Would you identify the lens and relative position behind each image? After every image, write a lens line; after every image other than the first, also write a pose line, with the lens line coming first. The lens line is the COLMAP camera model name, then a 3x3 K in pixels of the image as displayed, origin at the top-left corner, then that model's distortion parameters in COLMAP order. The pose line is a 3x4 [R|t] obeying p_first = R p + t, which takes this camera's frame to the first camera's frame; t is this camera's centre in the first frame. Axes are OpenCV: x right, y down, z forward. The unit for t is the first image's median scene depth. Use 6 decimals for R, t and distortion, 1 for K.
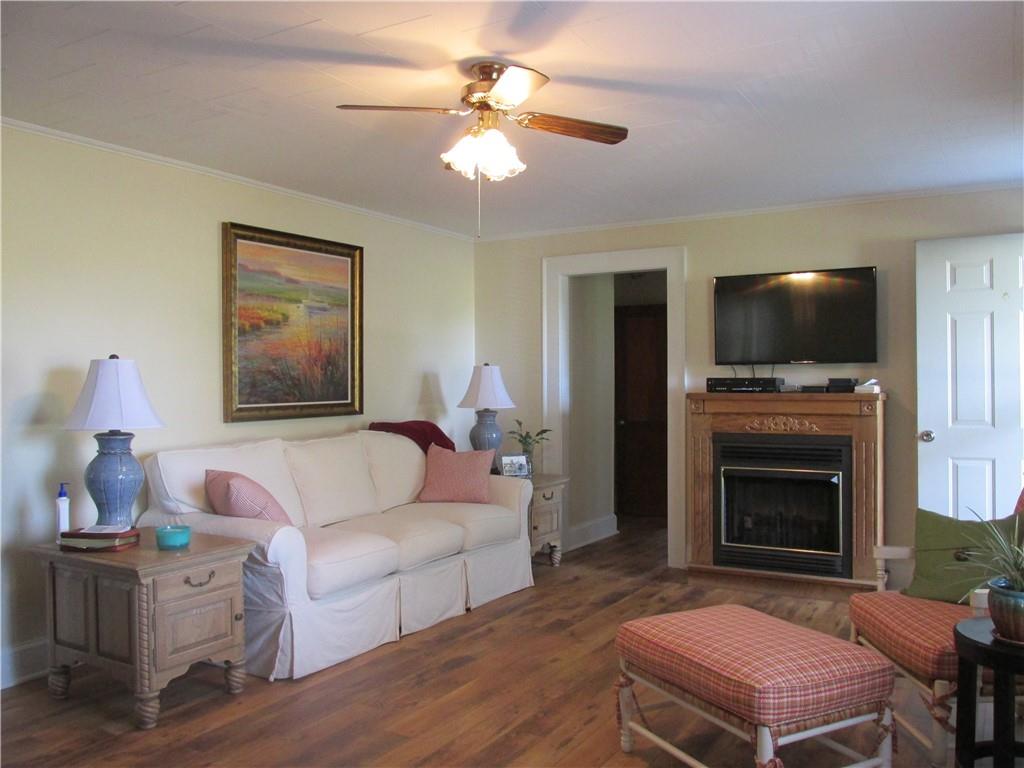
lens RADIAL K [[850.4, 0, 512.0], [0, 850.4, 384.0], [0, 0, 1]] dist [-0.035035, 0.006650]
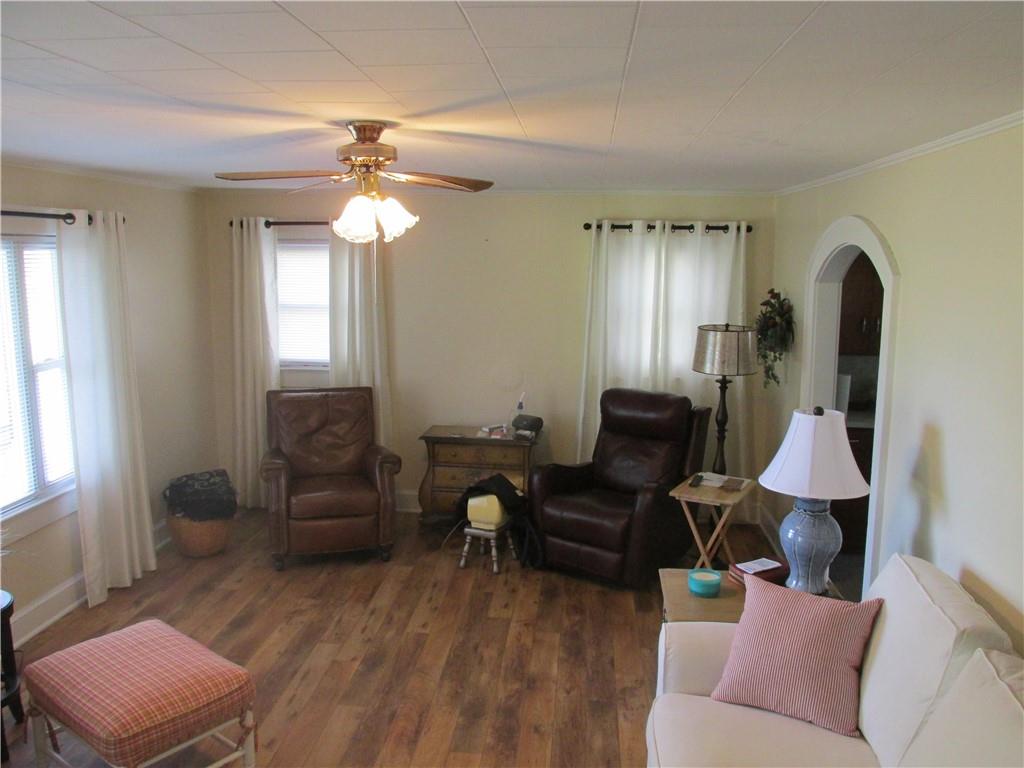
lens RADIAL K [[850.4, 0, 512.0], [0, 850.4, 384.0], [0, 0, 1]] dist [-0.035035, 0.006650]
pose [[-0.902627, 0.063186, -0.425761, 0.214530], [-0.004486, 0.987731, 0.156098, -0.200854], [0.430400, 0.142808, -0.891270, 1.678815]]
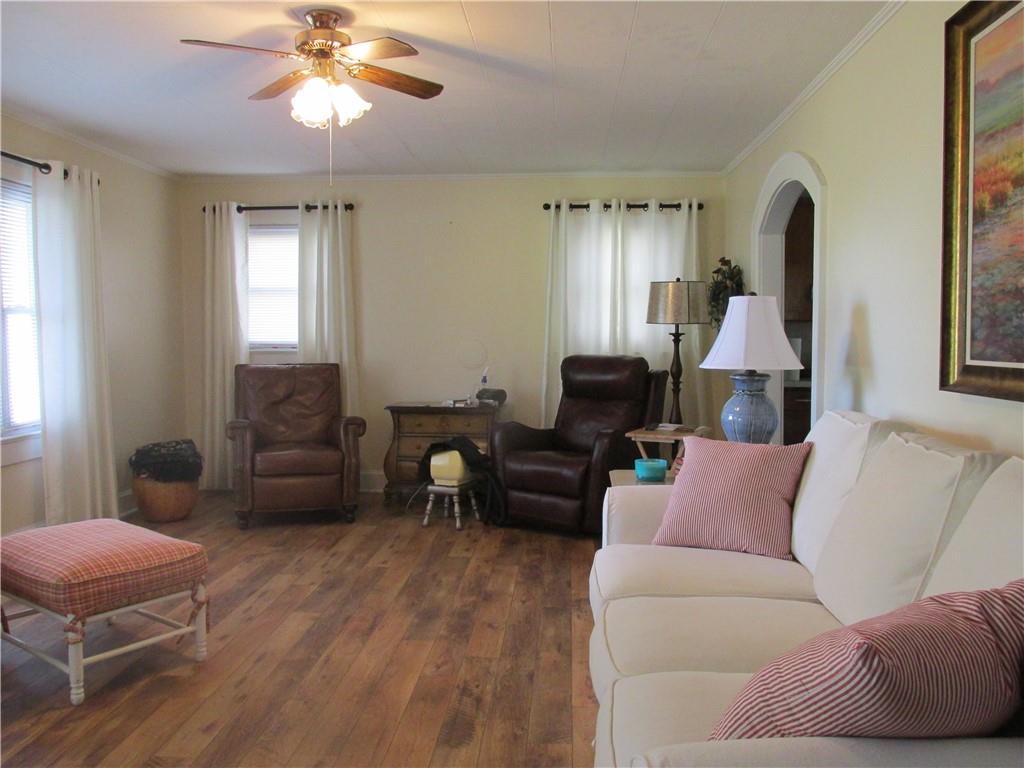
lens RADIAL K [[850.4, 0, 512.0], [0, 850.4, 384.0], [0, 0, 1]] dist [-0.035035, 0.006650]
pose [[-0.892572, 0.031047, -0.449835, 0.210904], [0.002594, 0.997964, 0.063731, 0.007352], [0.450897, 0.055718, -0.890835, 1.754286]]
